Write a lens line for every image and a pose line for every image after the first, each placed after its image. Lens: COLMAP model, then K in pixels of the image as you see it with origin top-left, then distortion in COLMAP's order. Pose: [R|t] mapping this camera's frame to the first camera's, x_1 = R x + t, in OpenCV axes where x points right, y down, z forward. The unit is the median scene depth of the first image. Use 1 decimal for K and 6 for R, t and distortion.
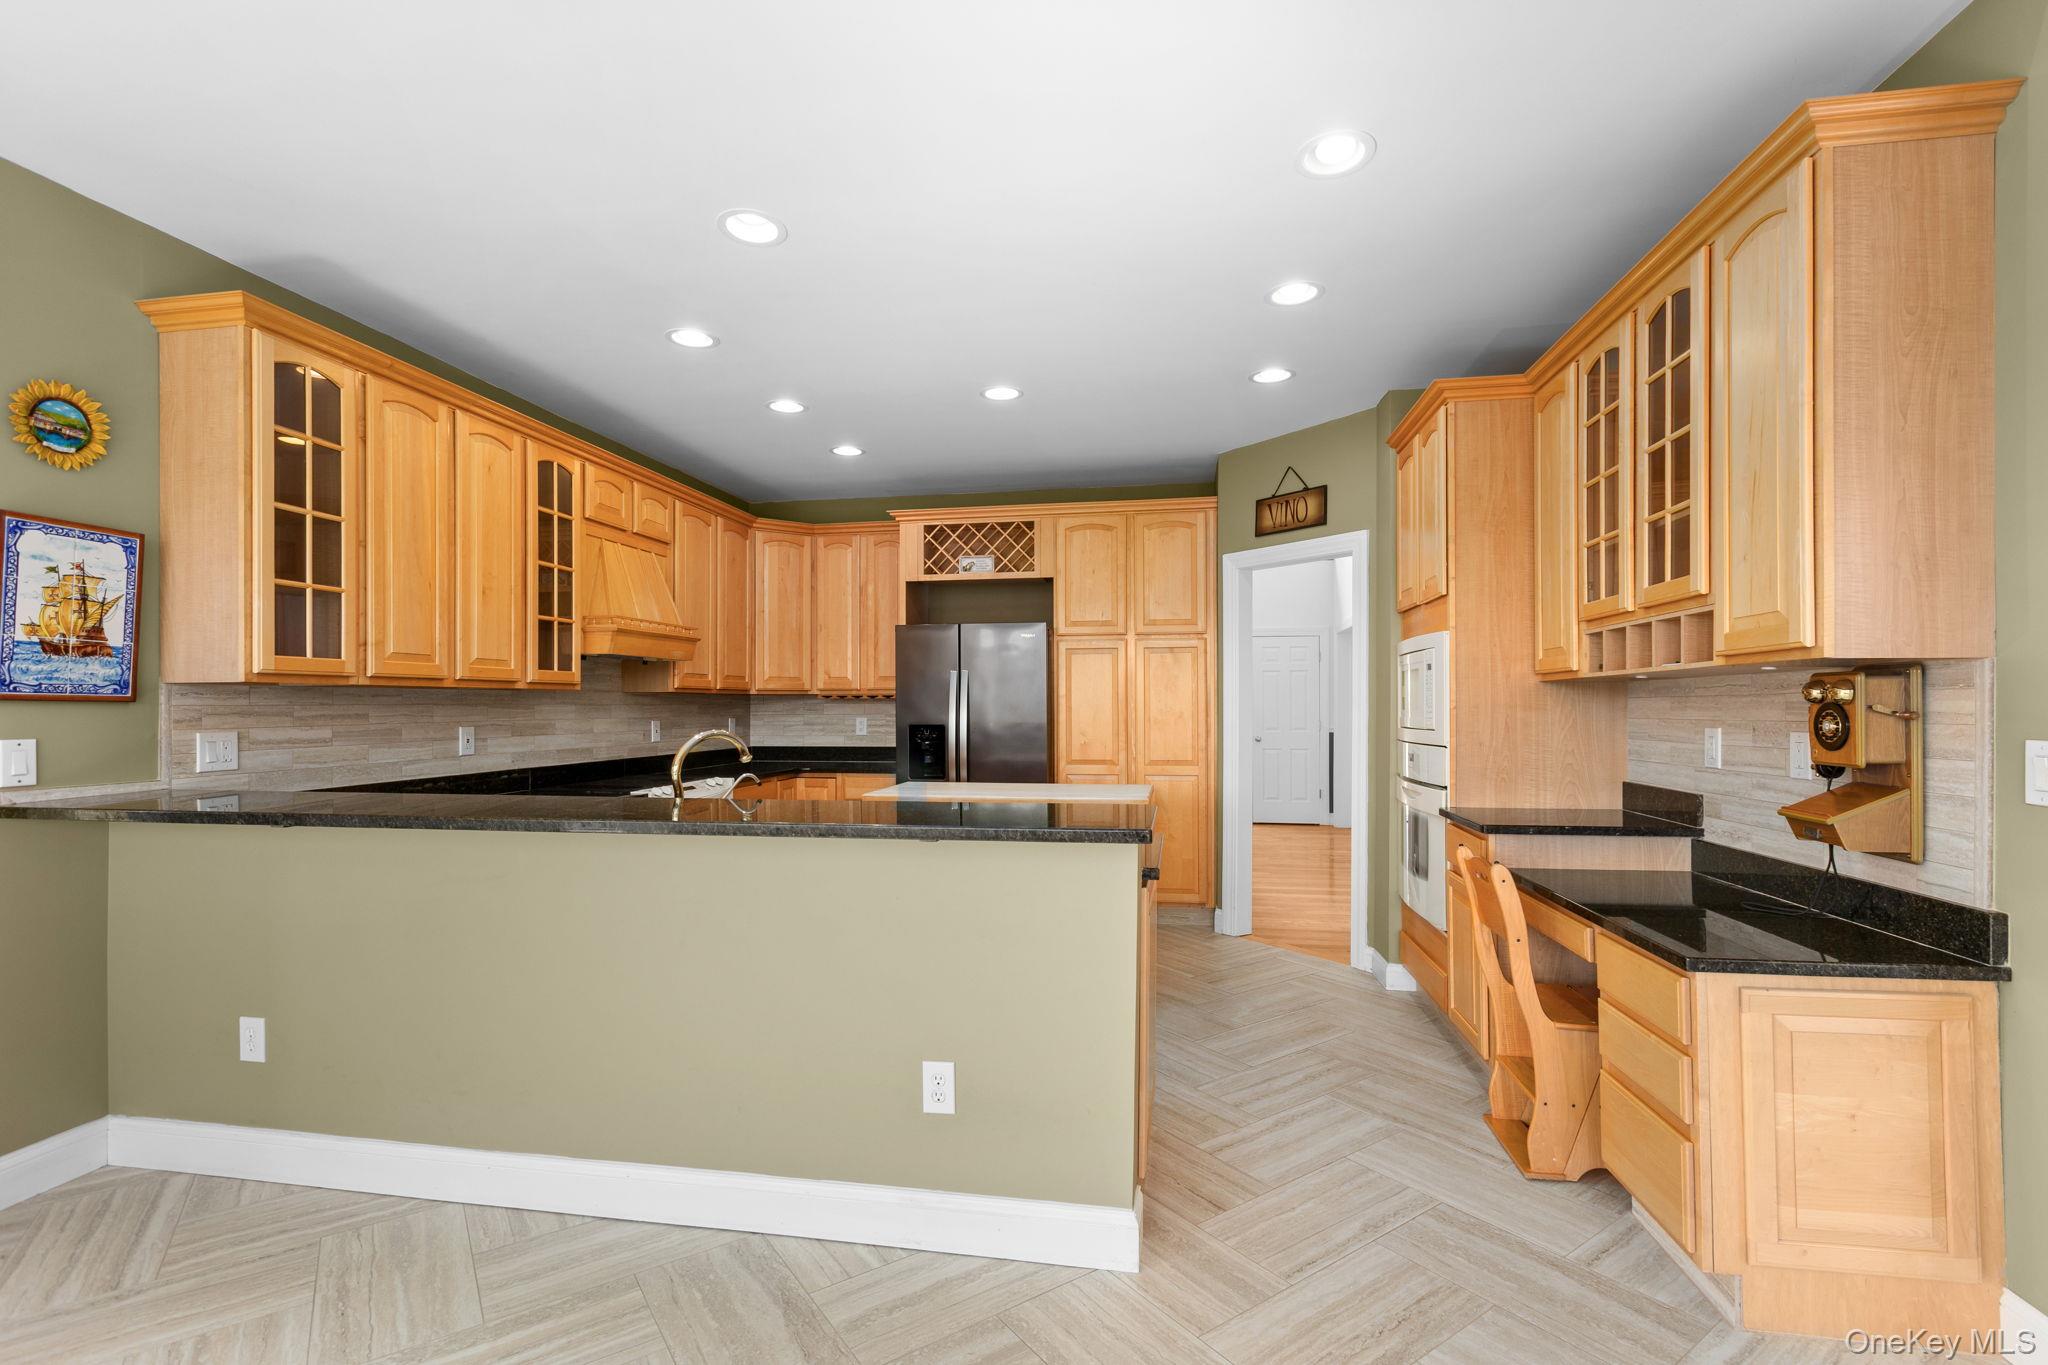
lens RADIAL K [[923.4, 0, 1020.8], [0, 923.4, 699.2], [0, 0, 1]] dist [0.003313, -0.001273]
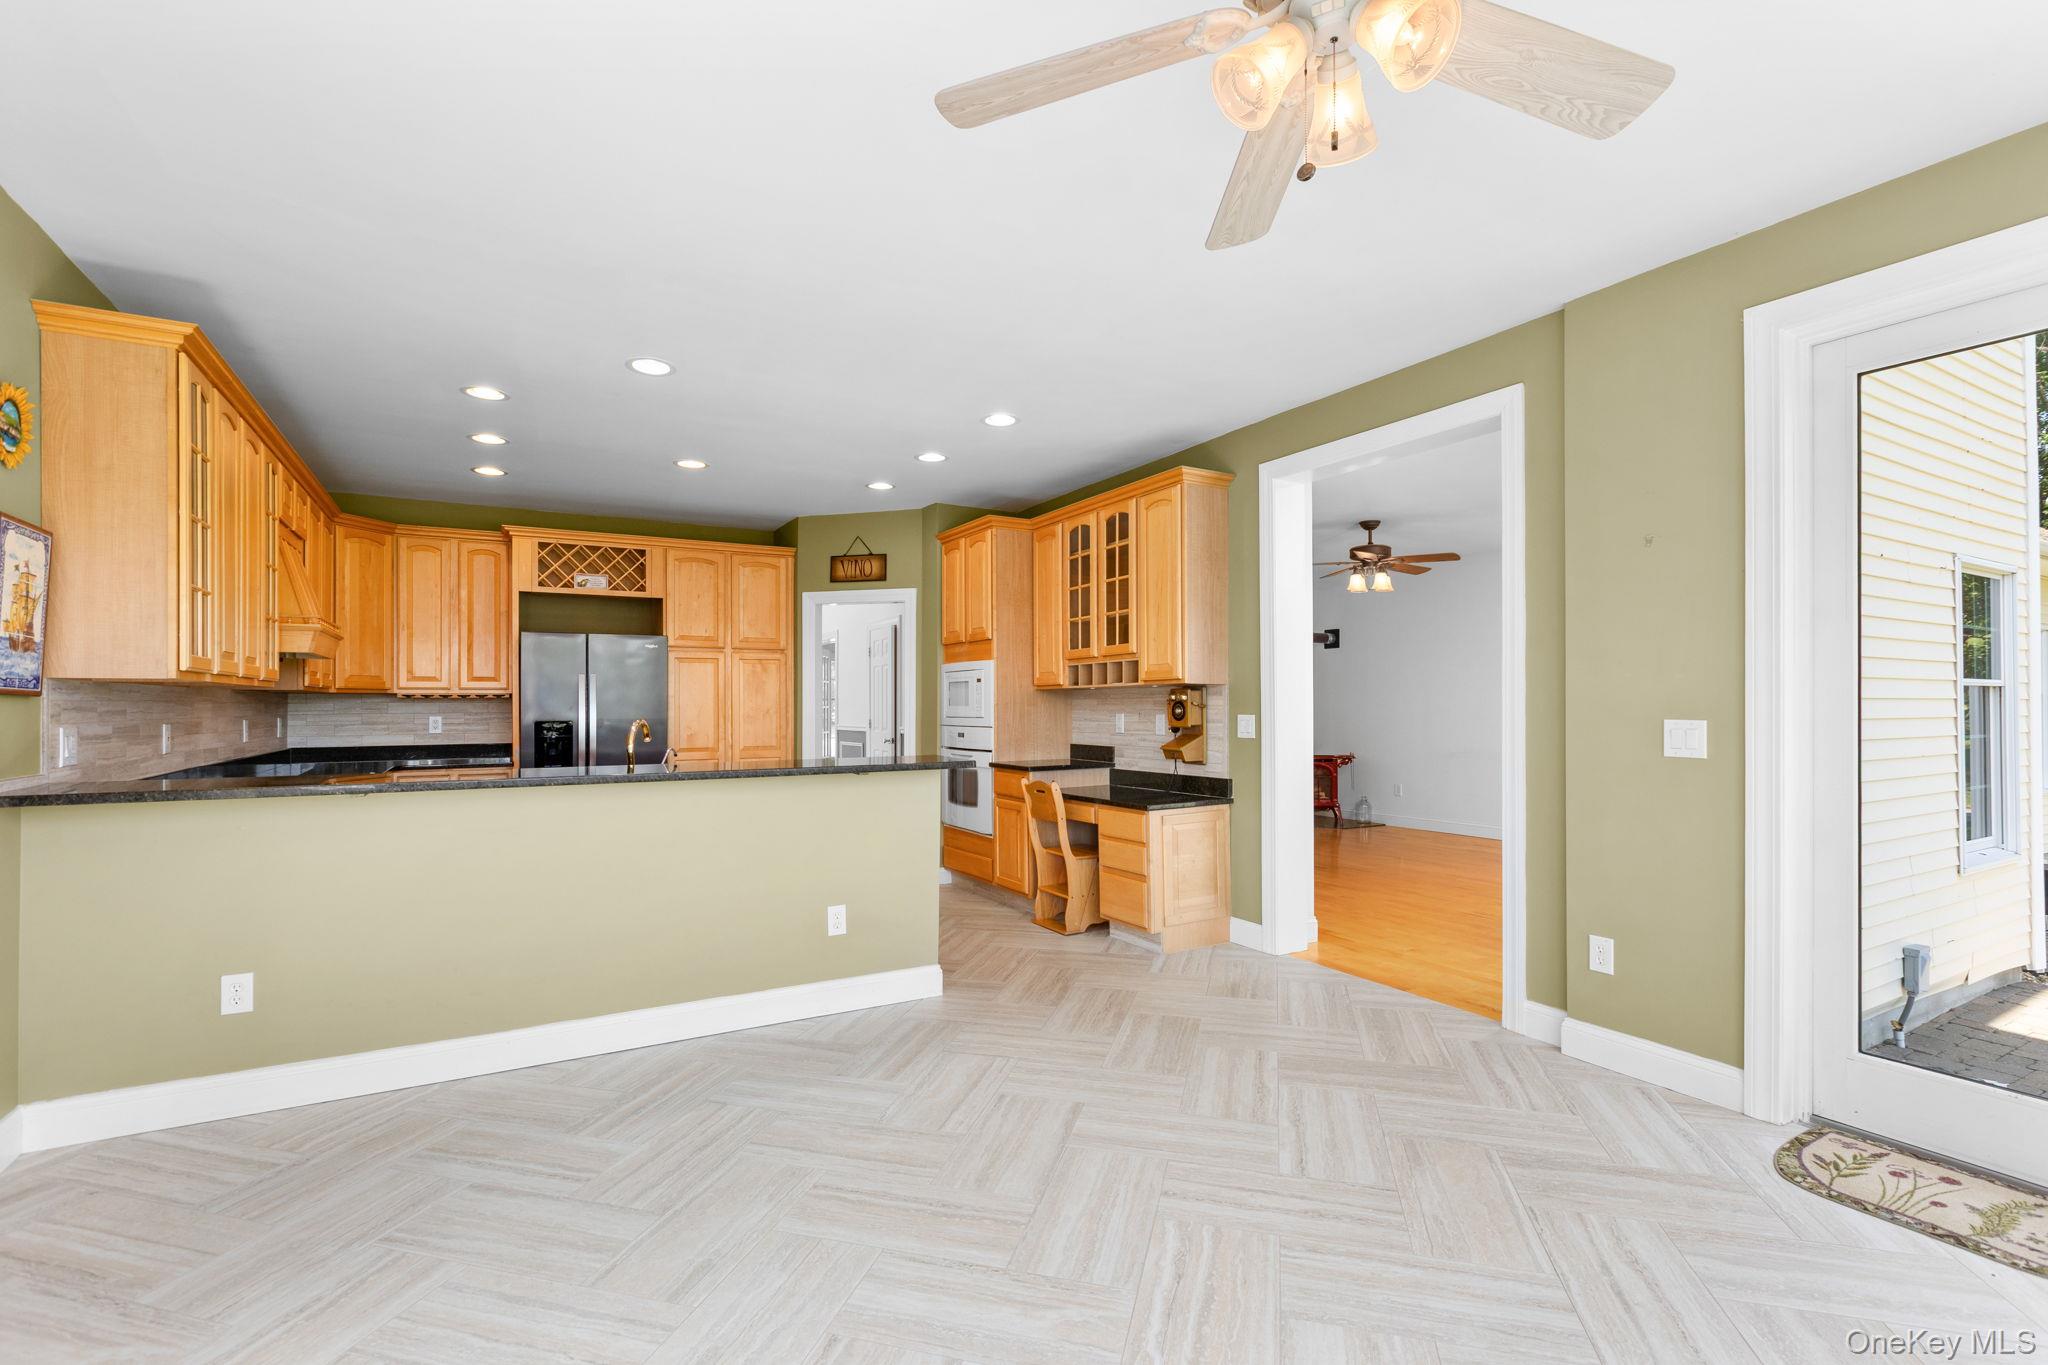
lens RADIAL K [[923.4, 0, 1018.3], [0, 923.4, 694.5], [0, 0, 1]] dist [0.003313, -0.001273]
pose [[0.770300, 0.007374, 0.637639, -0.629397], [-0.002524, 0.999961, -0.008515, 0.005240], [-0.637677, 0.004950, 0.770288, -0.378192]]
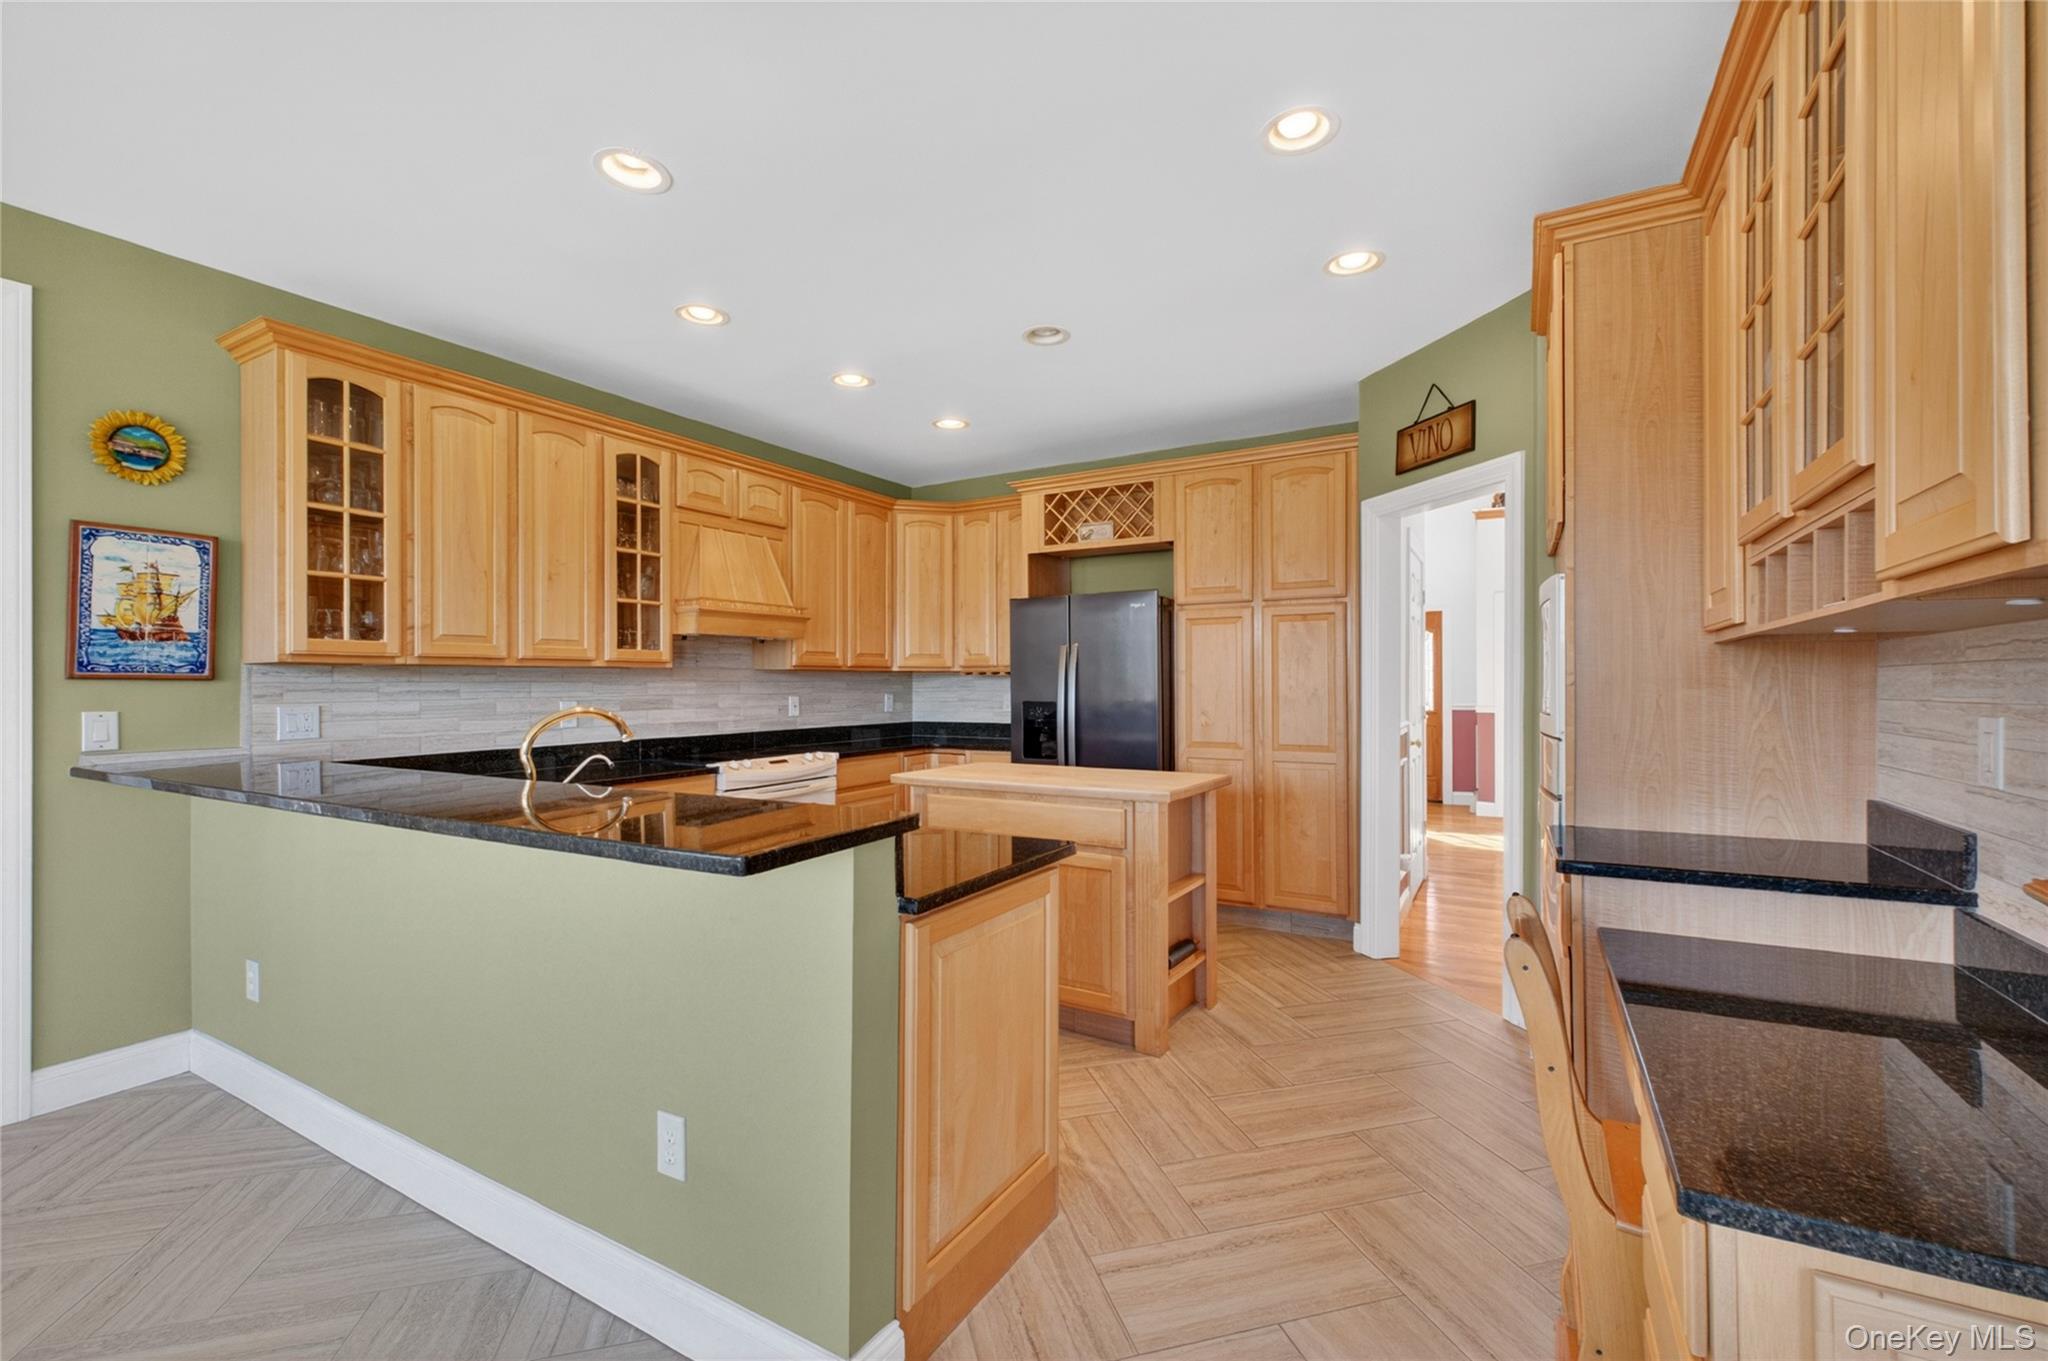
lens RADIAL K [[860.5, 0, 1031.0], [0, 860.5, 680.3], [0, 0, 1]] dist [0.002490, 0.000396]
pose [[0.940819, -0.002817, -0.338896, 0.317513], [0.004302, 0.999984, 0.003632, 0.003203], [0.338881, -0.004875, 0.940817, 0.259929]]
